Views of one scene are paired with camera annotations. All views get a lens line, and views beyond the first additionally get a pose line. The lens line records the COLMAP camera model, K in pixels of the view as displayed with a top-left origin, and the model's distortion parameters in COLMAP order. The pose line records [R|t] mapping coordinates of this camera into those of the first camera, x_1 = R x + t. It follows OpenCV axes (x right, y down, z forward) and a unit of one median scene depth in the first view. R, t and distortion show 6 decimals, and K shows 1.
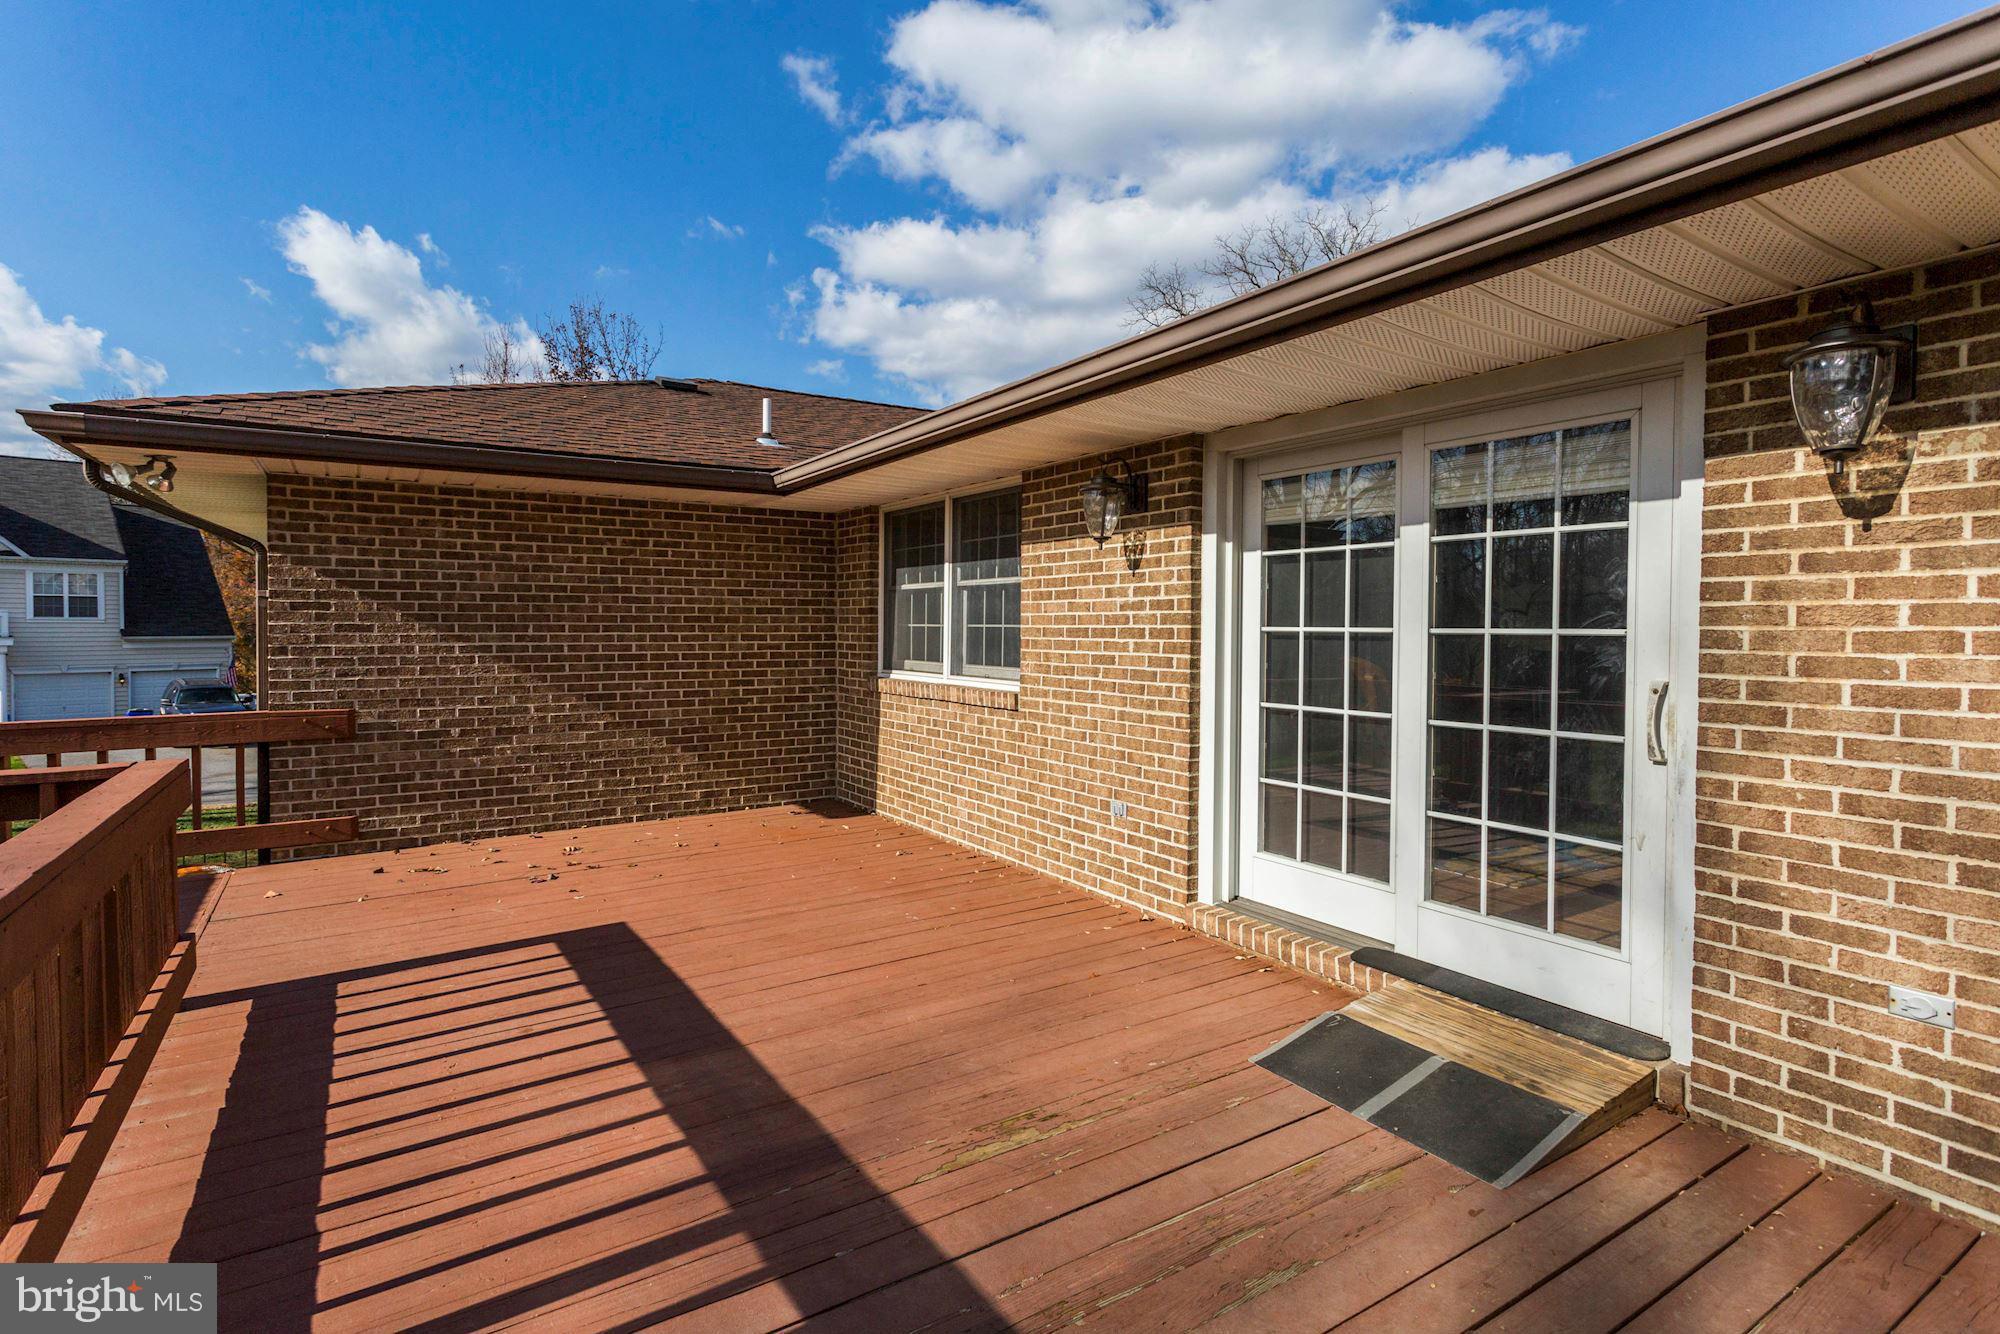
lens RADIAL K [[975.9, 0, 993.2], [0, 975.9, 649.0], [0, 0, 1]] dist [0.004841, 0.001032]
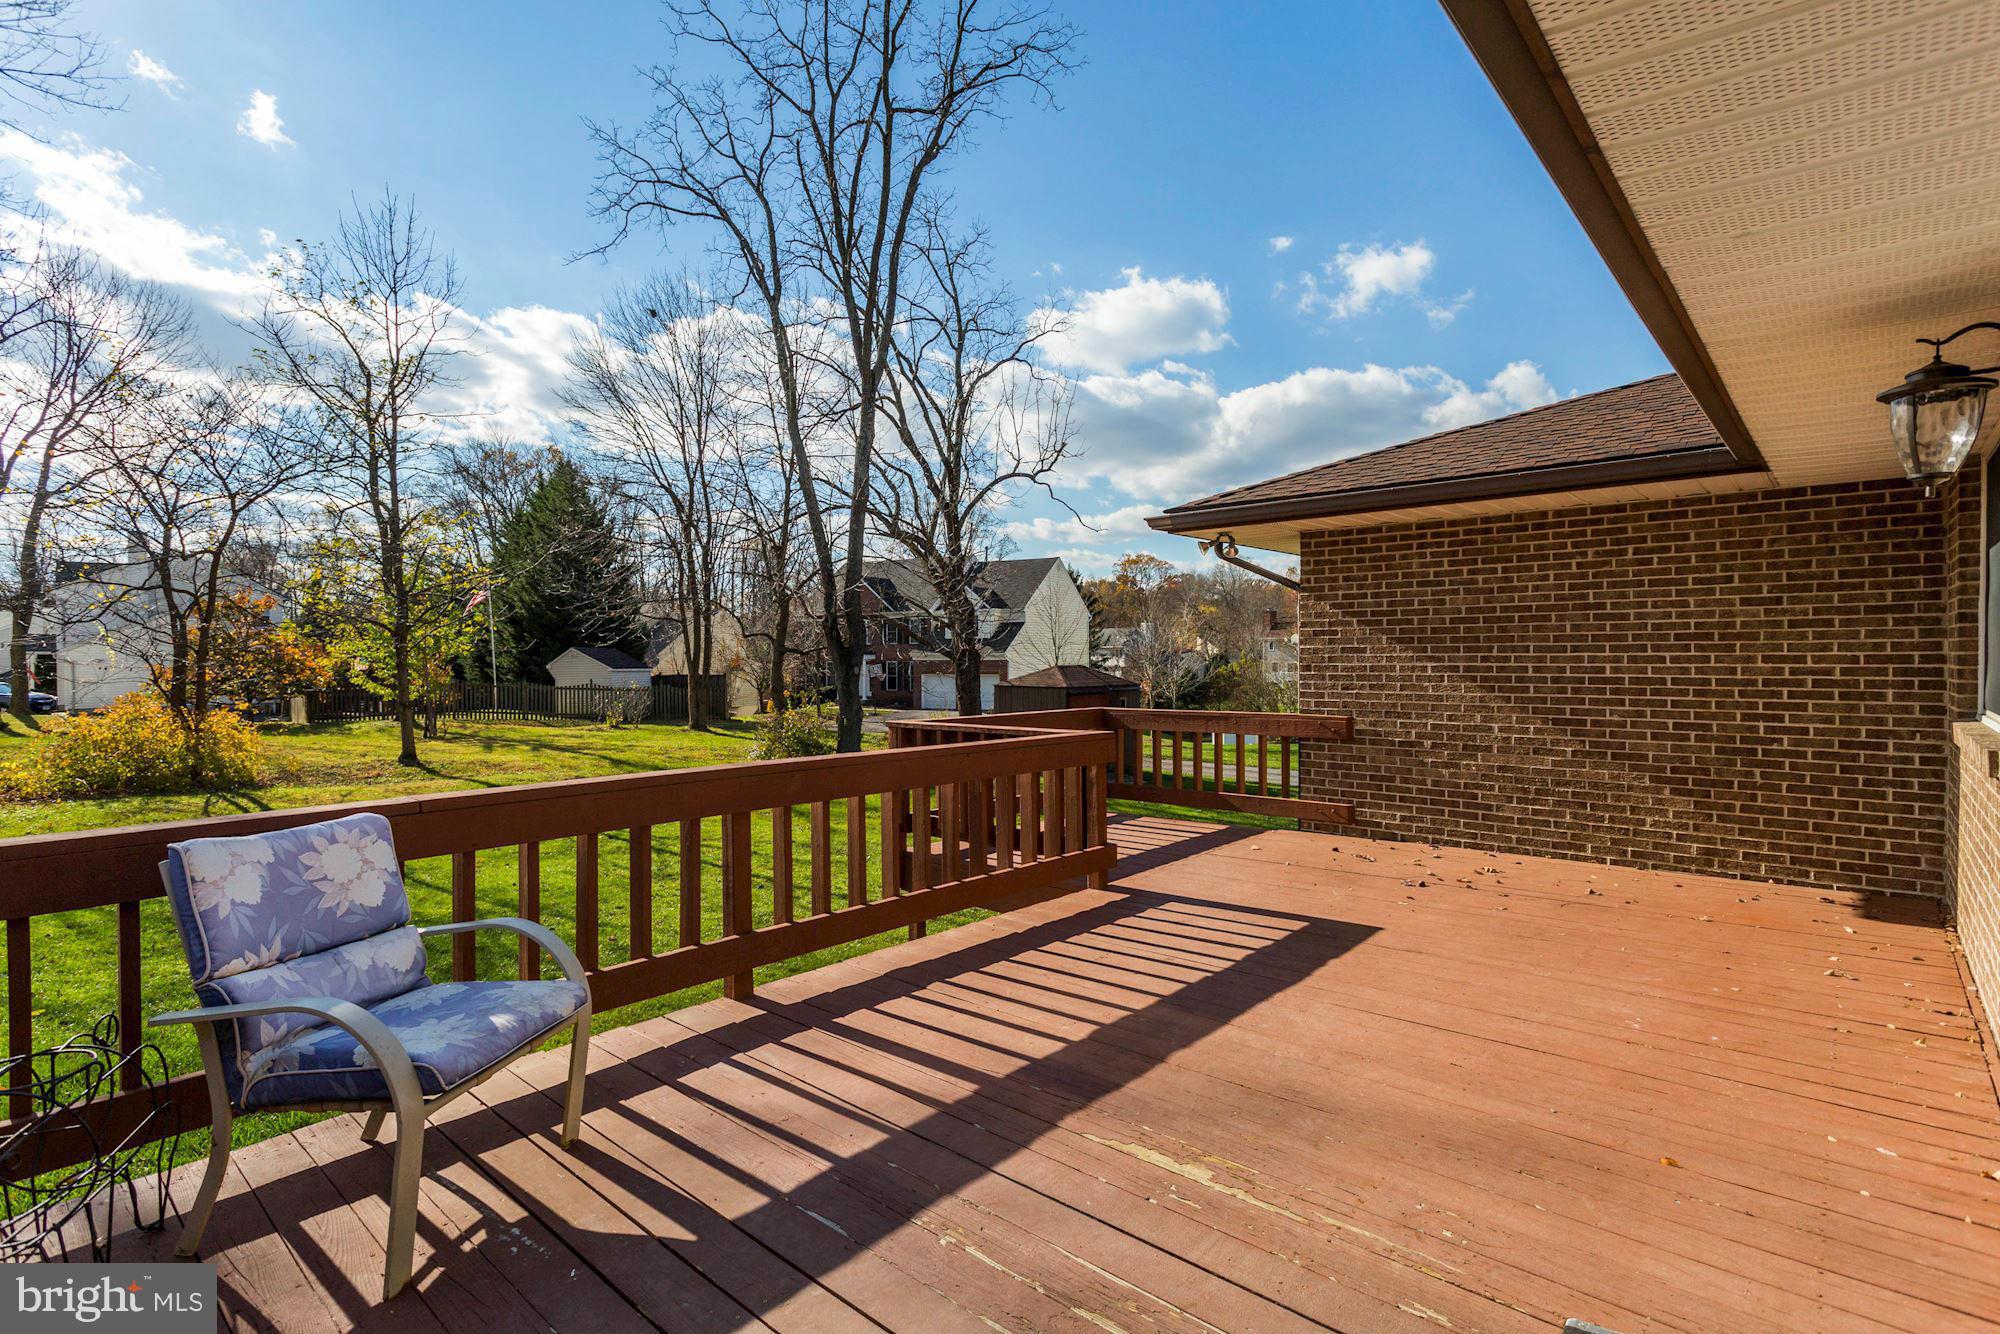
lens RADIAL K [[975.9, 0, 992.0], [0, 975.9, 670.4], [0, 0, 1]] dist [0.004841, 0.001032]
pose [[0.270110, 0.011510, -0.962761, 0.367142], [-0.018156, 0.999812, 0.006859, 0.003362], [0.962658, 0.015627, 0.270268, 0.225111]]
